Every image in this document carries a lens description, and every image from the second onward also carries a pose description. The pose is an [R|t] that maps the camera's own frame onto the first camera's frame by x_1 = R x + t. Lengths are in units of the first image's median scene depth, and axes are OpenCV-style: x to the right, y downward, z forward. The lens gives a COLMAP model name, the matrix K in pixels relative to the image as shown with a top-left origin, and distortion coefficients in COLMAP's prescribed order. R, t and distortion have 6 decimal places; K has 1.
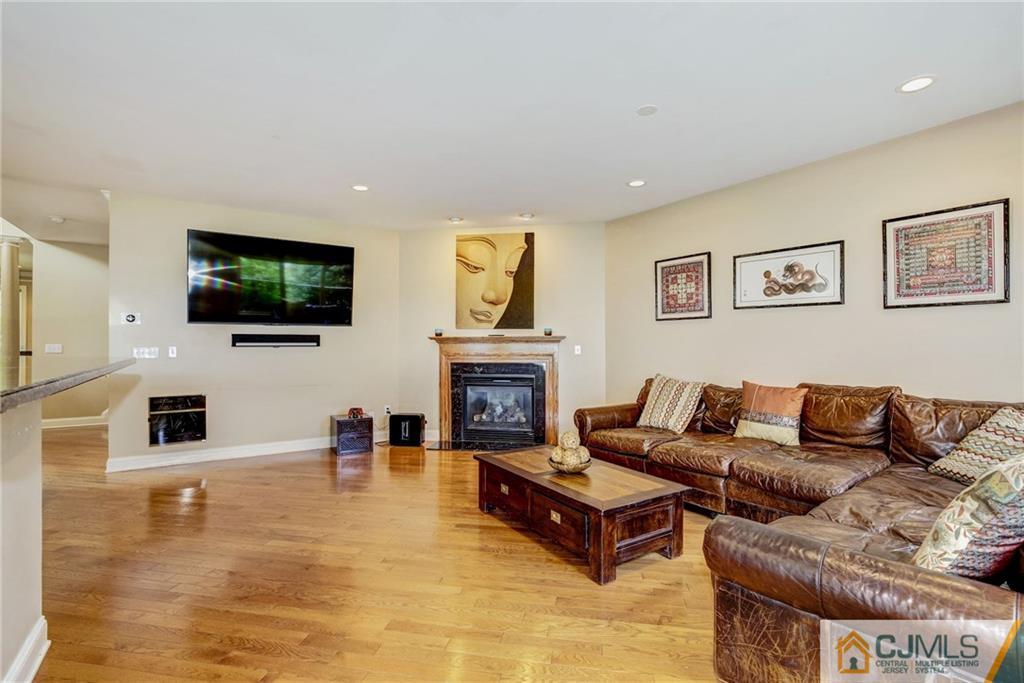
lens RADIAL K [[465.9, 0, 511.3], [0, 465.9, 343.1], [0, 0, 1]] dist [-0.015801, 0.003618]
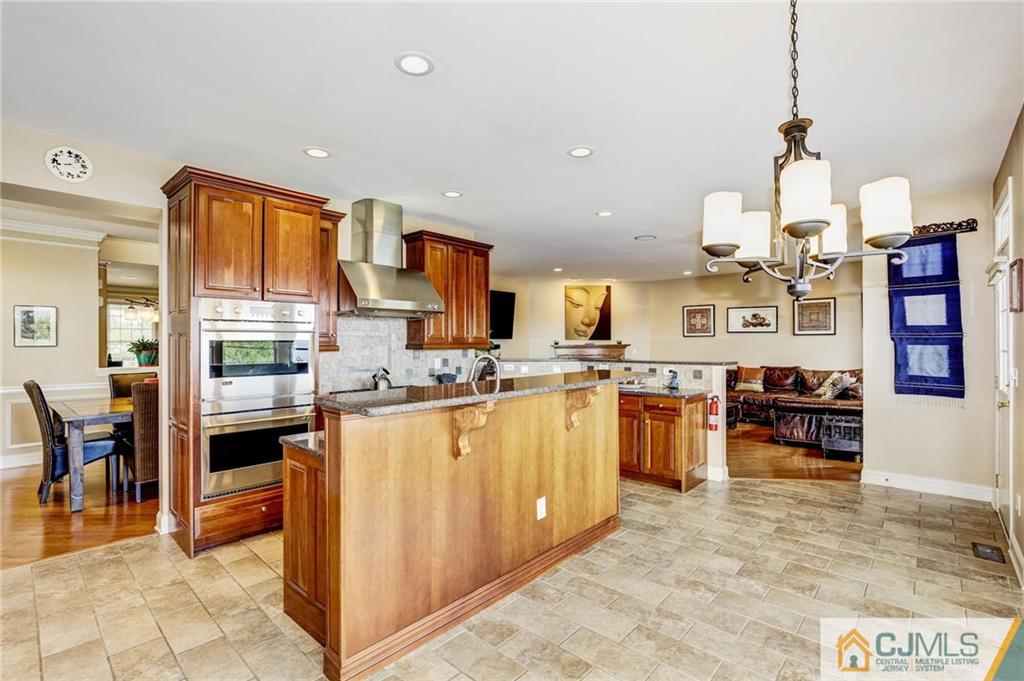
lens RADIAL K [[465.9, 0, 511.4], [0, 465.9, 341.5], [0, 0, 1]] dist [-0.015801, 0.003618]
pose [[0.974024, -0.000965, 0.226441, -0.856224], [0.002029, 0.999988, -0.004468, -0.022466], [-0.226434, 0.004812, 0.974015, -0.751146]]
